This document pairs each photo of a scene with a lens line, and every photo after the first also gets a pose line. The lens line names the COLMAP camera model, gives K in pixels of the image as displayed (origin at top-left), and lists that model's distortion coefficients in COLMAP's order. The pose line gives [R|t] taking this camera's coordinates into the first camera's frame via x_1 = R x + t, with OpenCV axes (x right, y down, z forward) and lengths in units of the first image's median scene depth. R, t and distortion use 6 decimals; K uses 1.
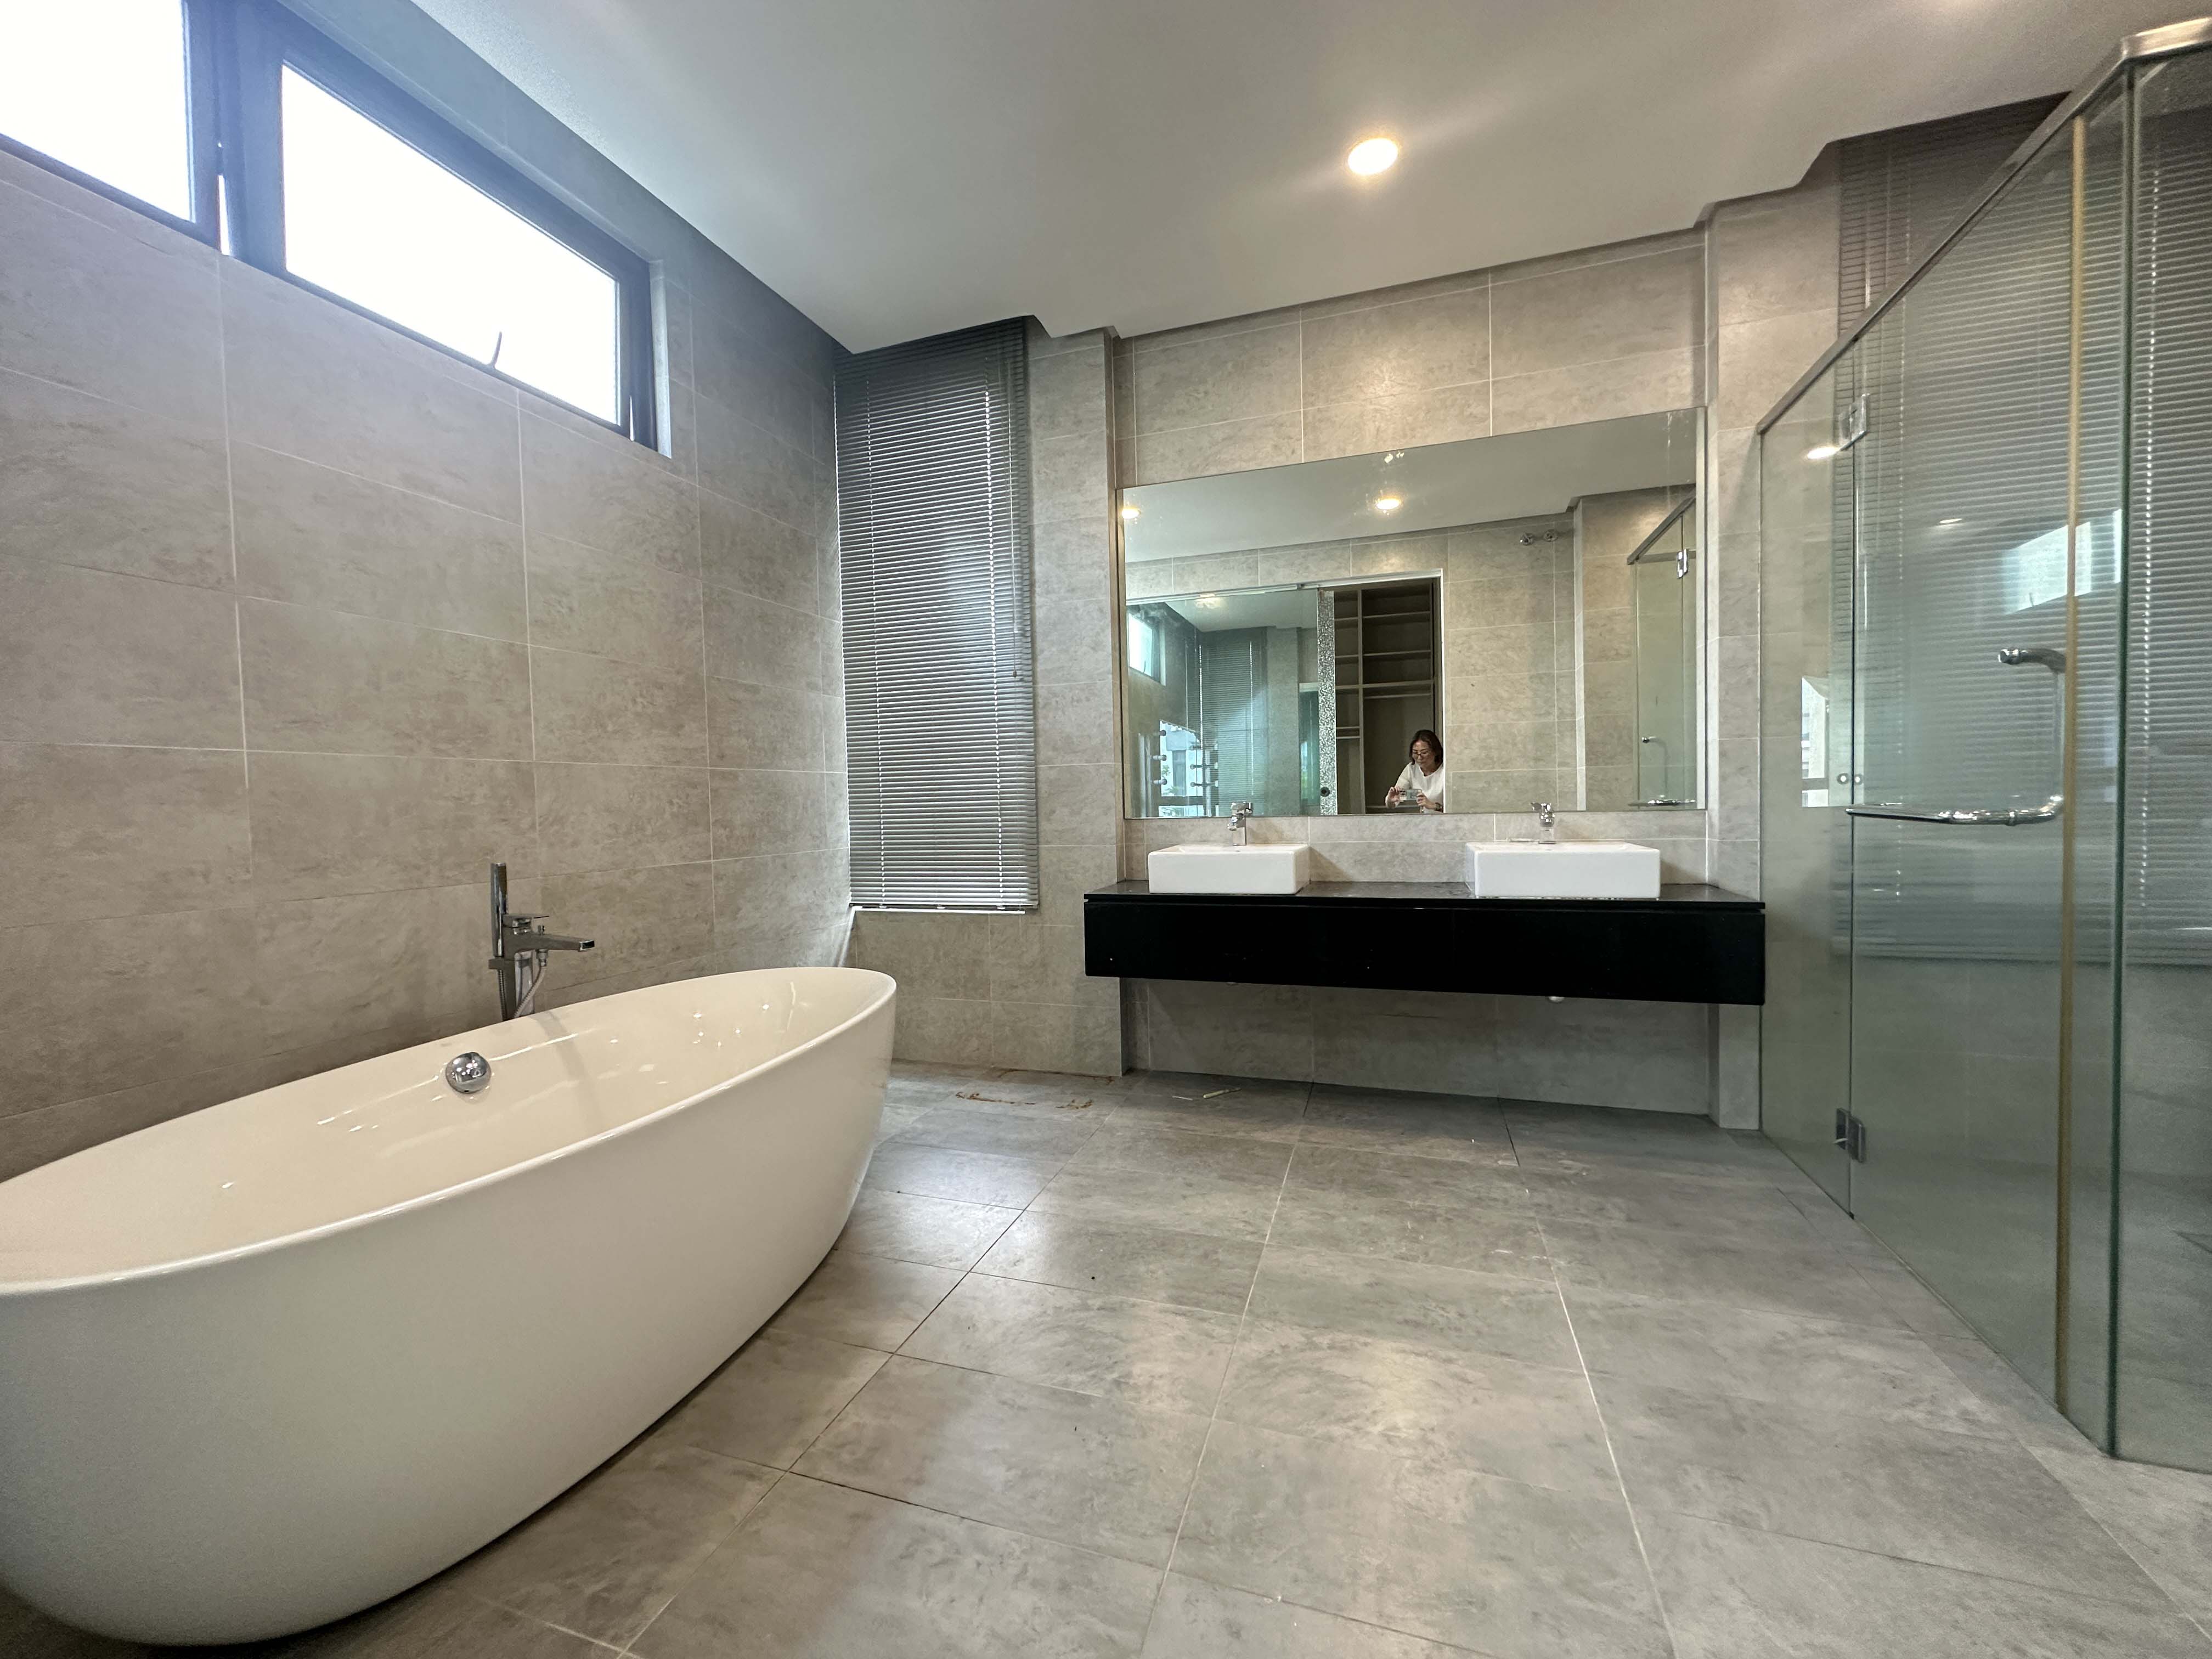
lens RADIAL K [[886.2, 0, 1108.1], [0, 886.2, 828.9], [0, 0, 1]] dist [0.000088, 0.000249]
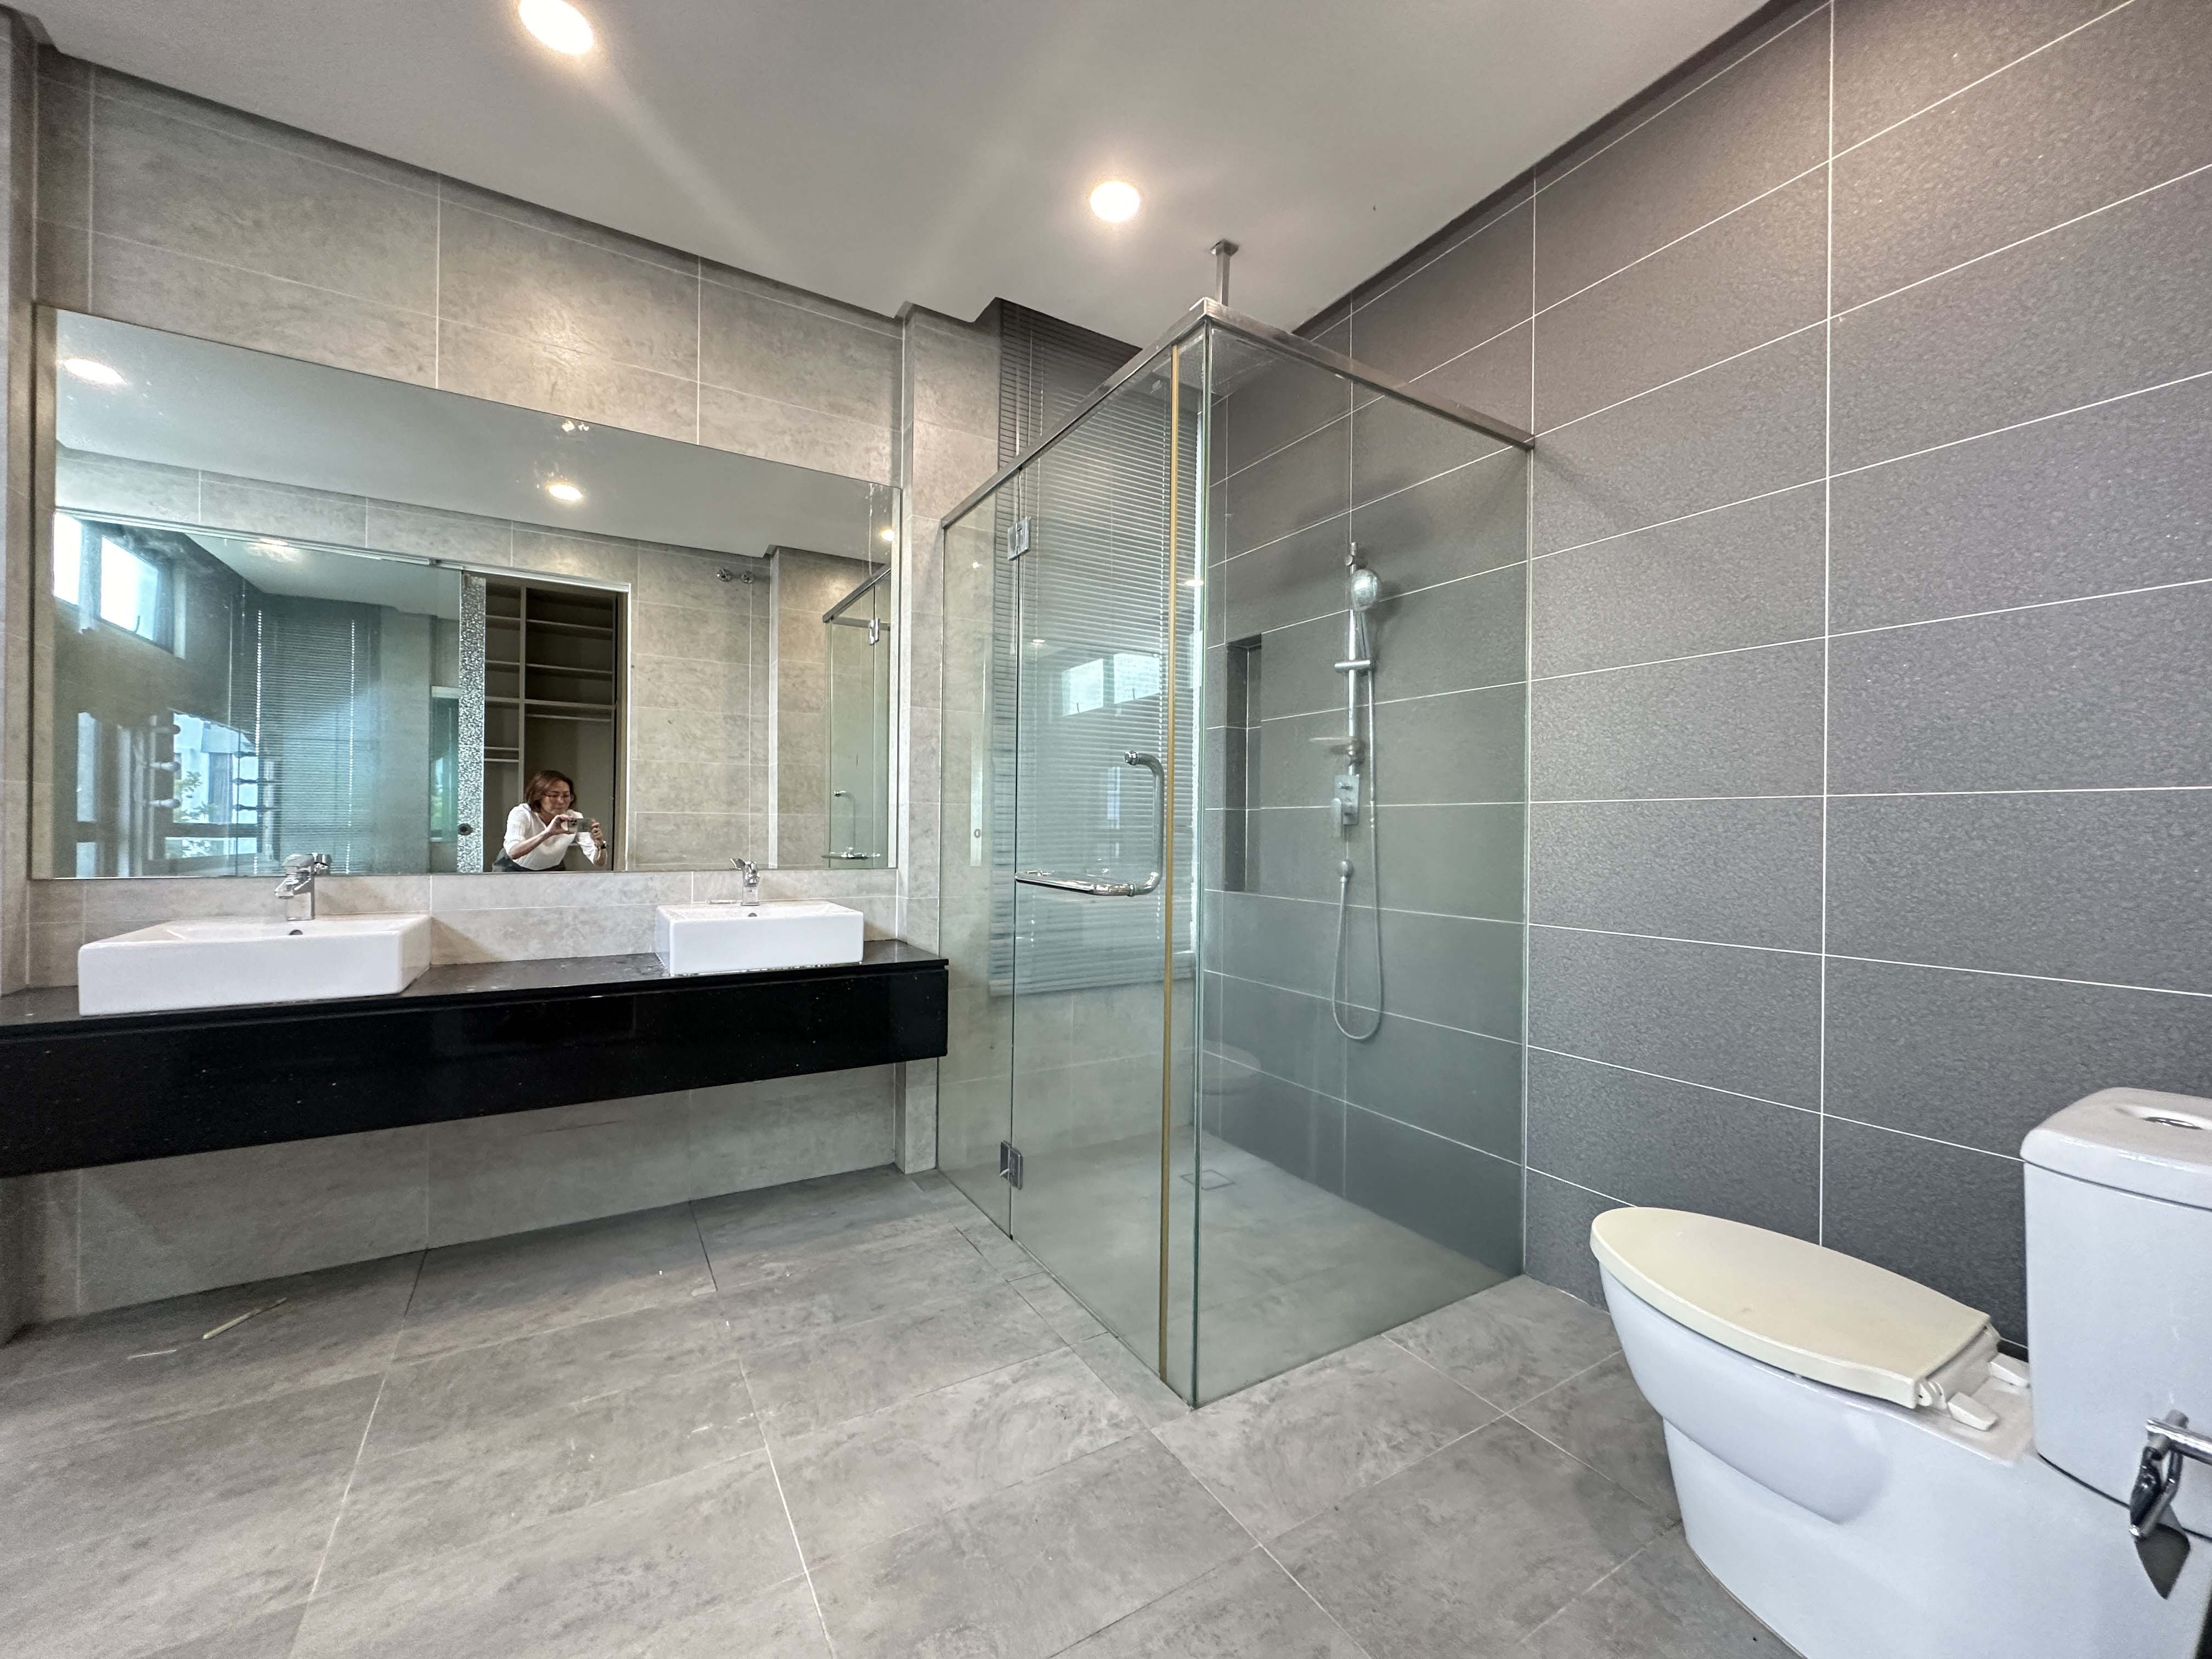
lens RADIAL K [[886.2, 0, 1108.1], [0, 886.2, 828.9], [0, 0, 1]] dist [0.000088, 0.000249]
pose [[0.648727, 0.031569, 0.760366, 0.038473], [-0.001909, 0.999204, -0.039857, -0.026224], [-0.761019, 0.024405, 0.648270, 0.127220]]
